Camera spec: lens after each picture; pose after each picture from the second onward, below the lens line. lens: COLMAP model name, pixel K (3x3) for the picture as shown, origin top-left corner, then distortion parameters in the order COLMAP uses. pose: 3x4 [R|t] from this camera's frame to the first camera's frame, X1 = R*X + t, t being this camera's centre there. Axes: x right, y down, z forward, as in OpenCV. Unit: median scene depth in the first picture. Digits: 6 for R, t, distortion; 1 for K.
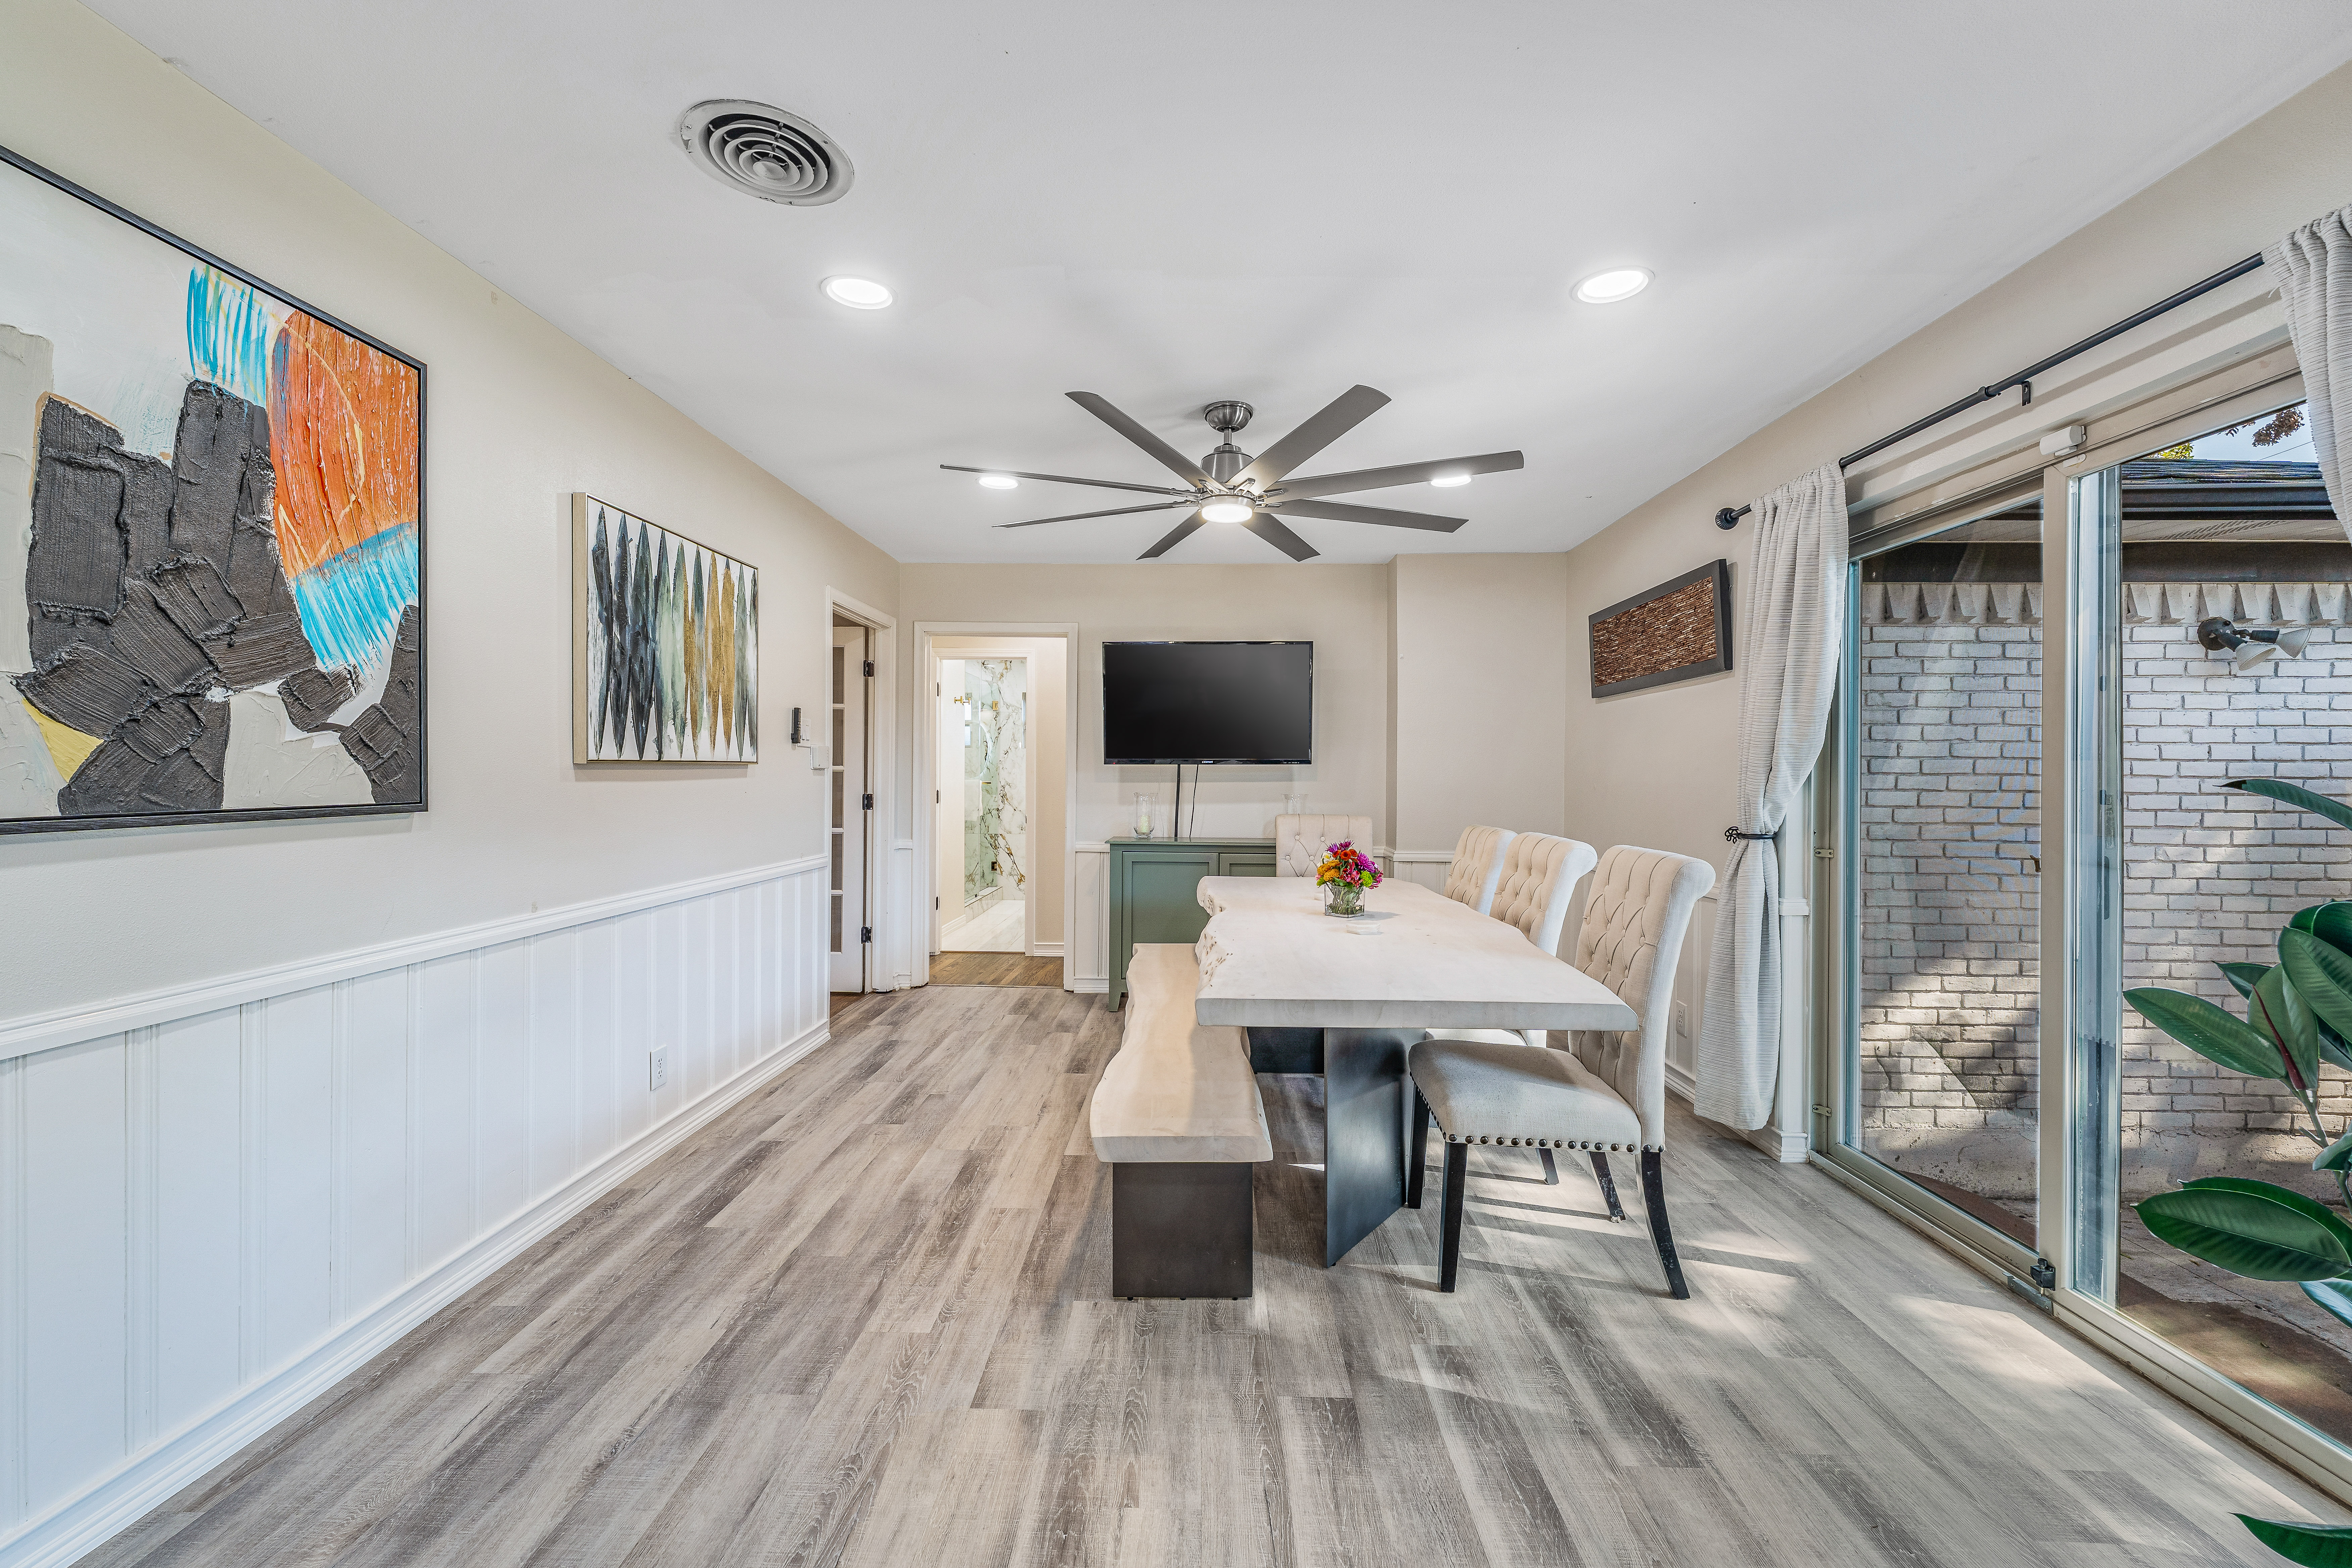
lens RADIAL K [[955.5, 0, 1178.6], [0, 955.5, 778.6], [0, 0, 1]] dist [0.002846, -0.000680]
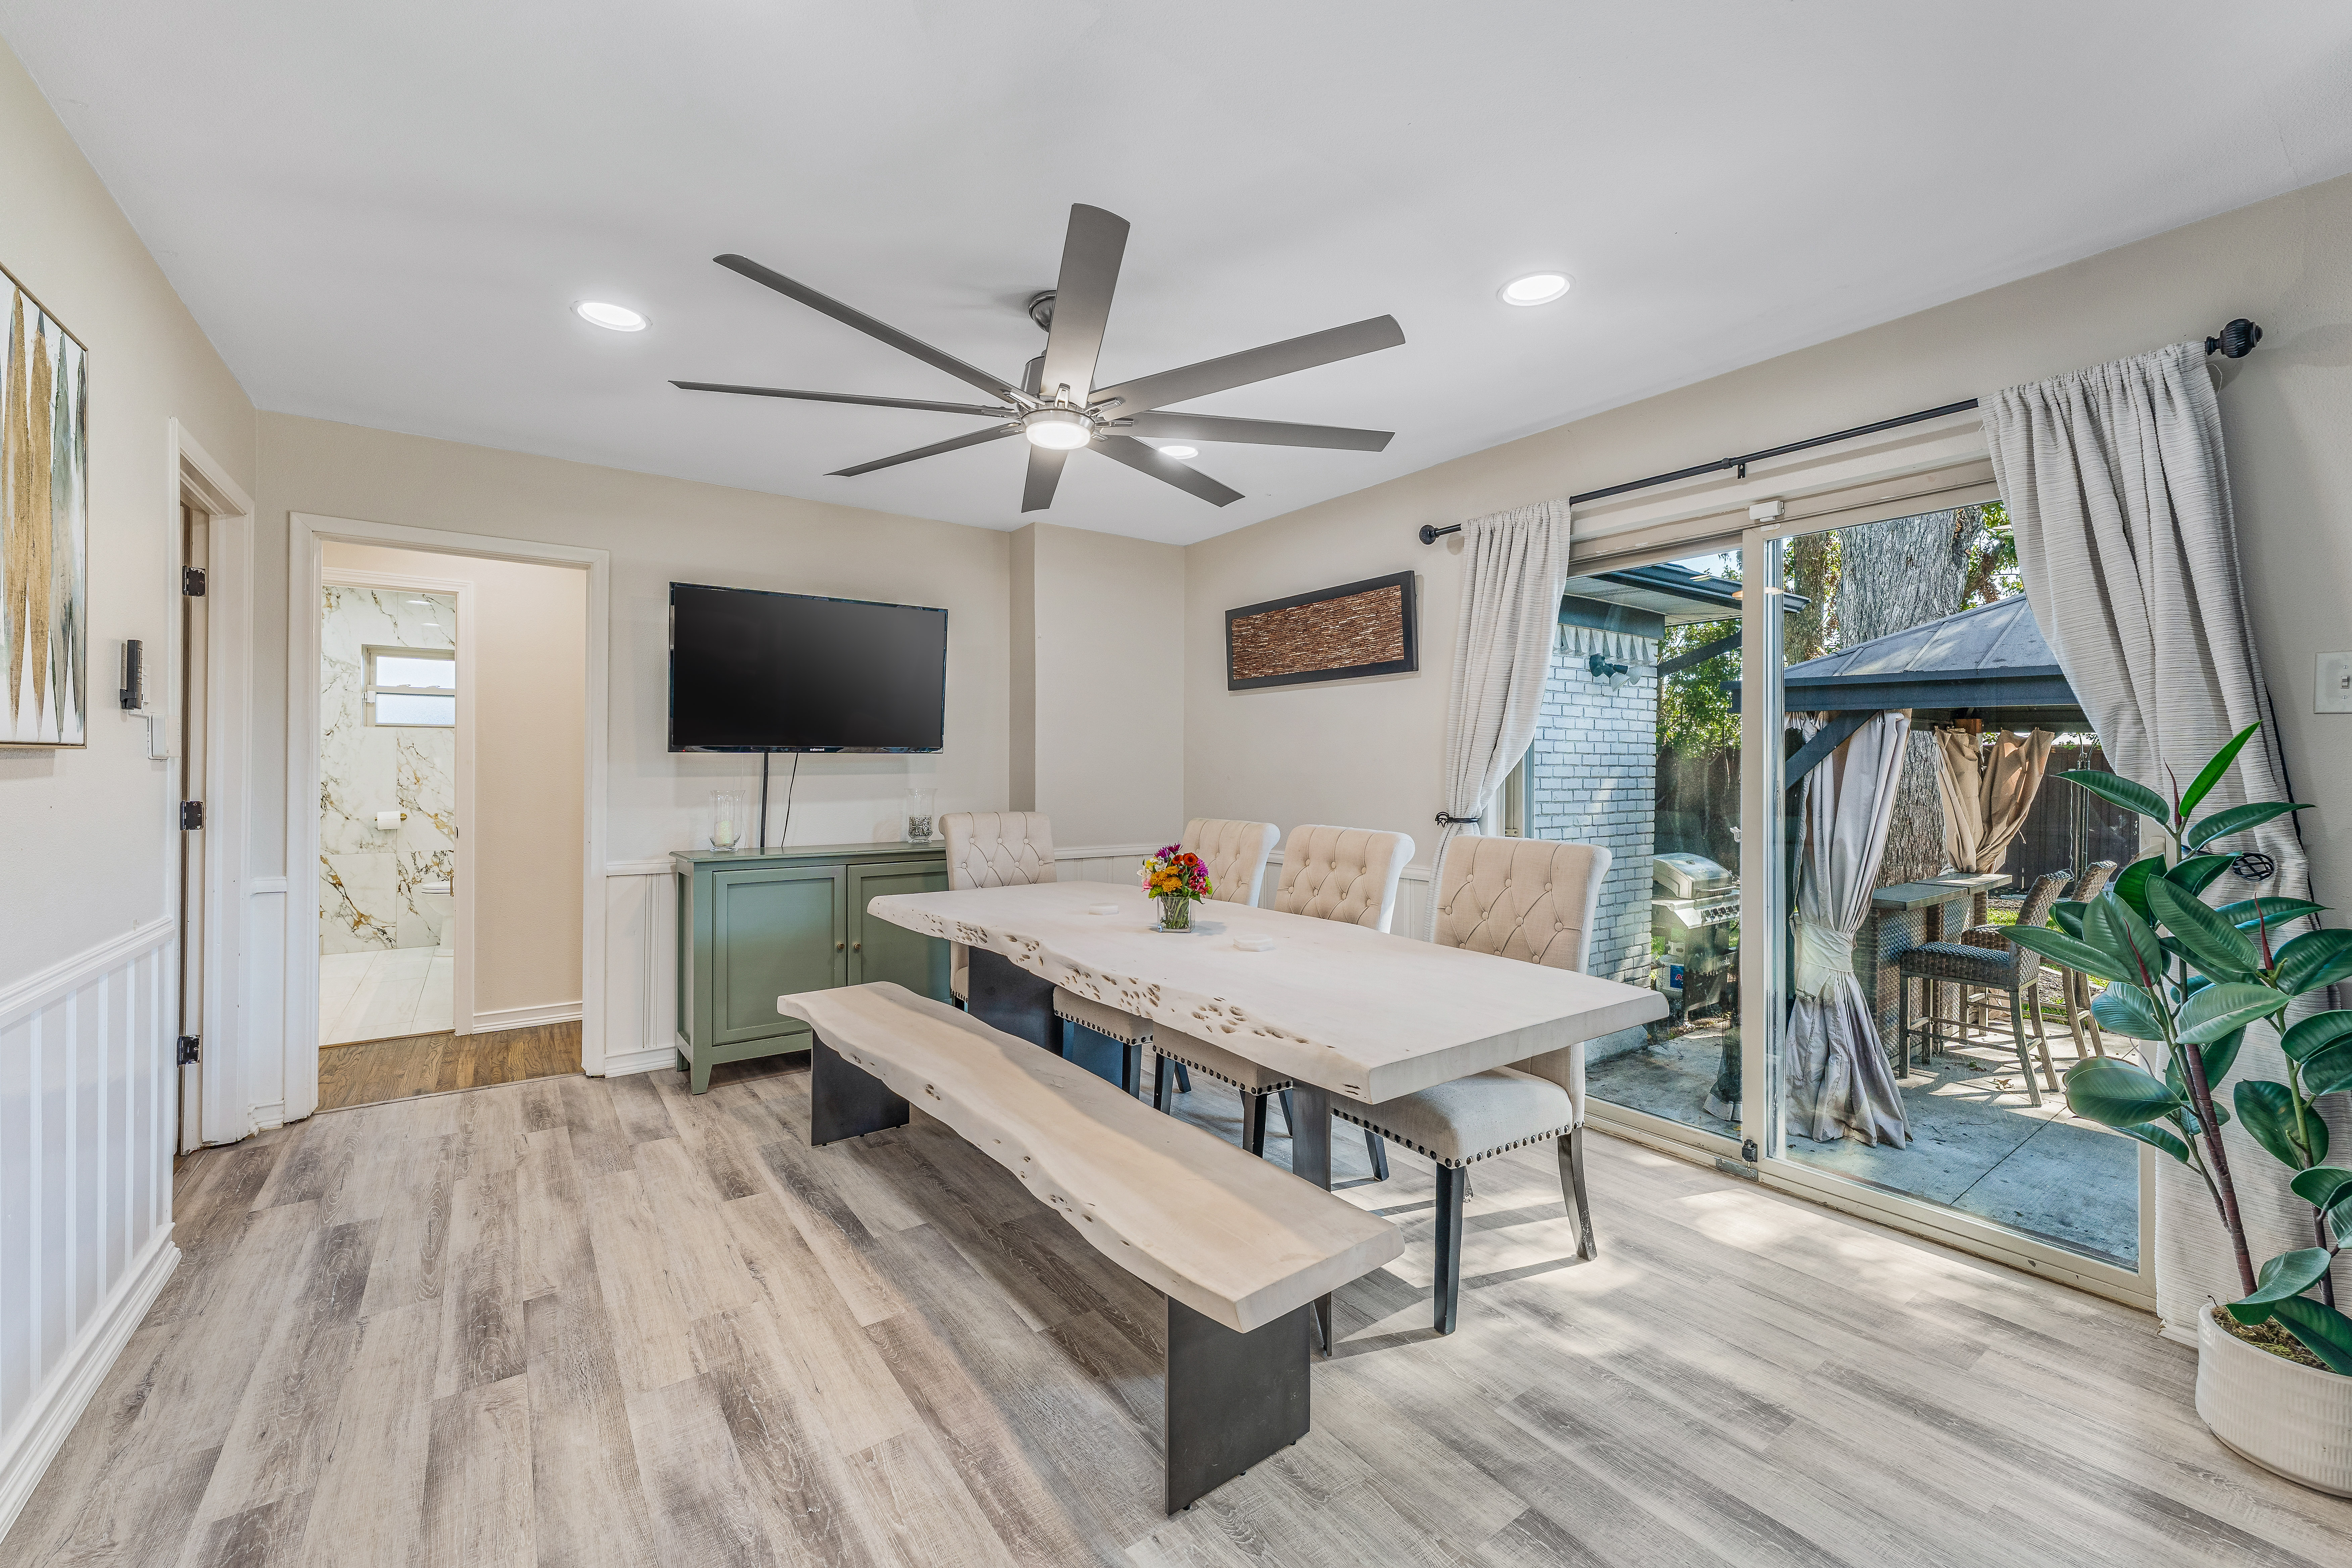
lens RADIAL K [[955.5, 0, 1184.6], [0, 955.5, 766.5], [0, 0, 1]] dist [0.002846, -0.000680]
pose [[0.790158, -0.004478, 0.612886, -0.323691], [0.004414, 0.999989, 0.001615, -0.005608], [-0.612887, 0.001429, 0.790169, 0.291162]]
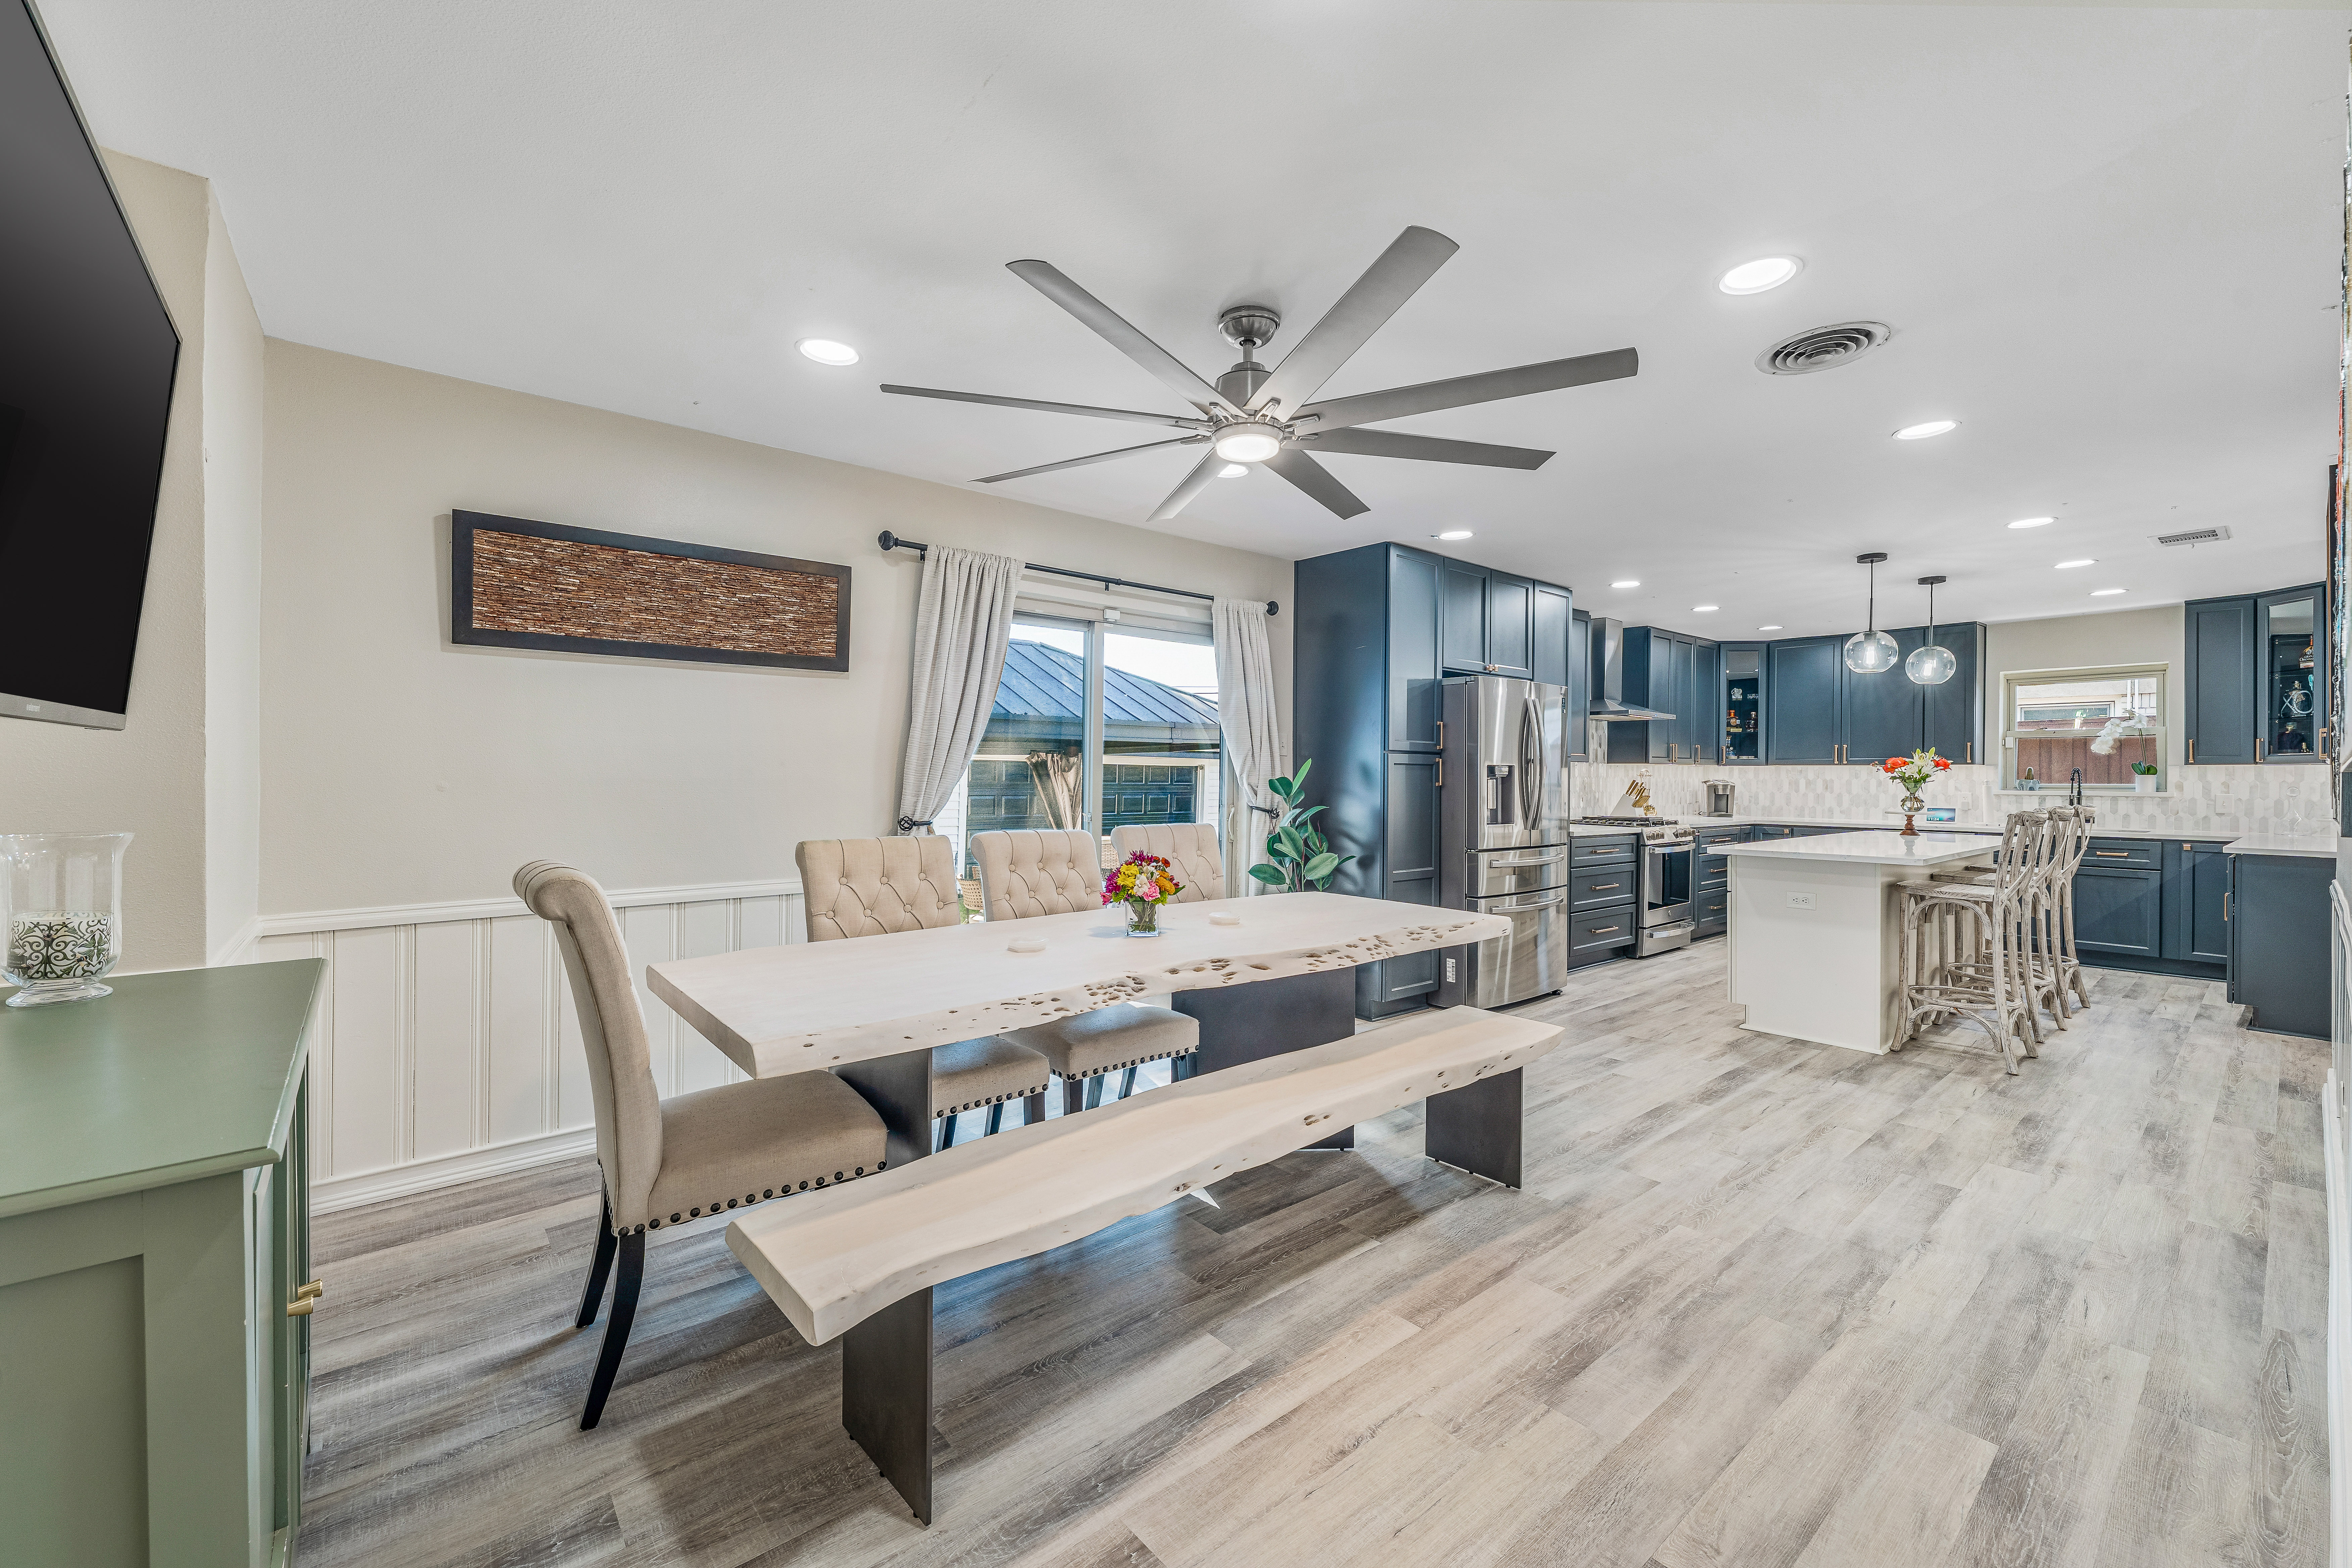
lens RADIAL K [[955.5, 0, 1172.8], [0, 955.5, 772.6], [0, 0, 1]] dist [0.002846, -0.000680]
pose [[-0.667876, -0.008050, 0.744229, -0.466721], [-0.008886, 0.999956, 0.002841, -0.008004], [-0.744219, -0.004716, -0.667919, 1.460115]]
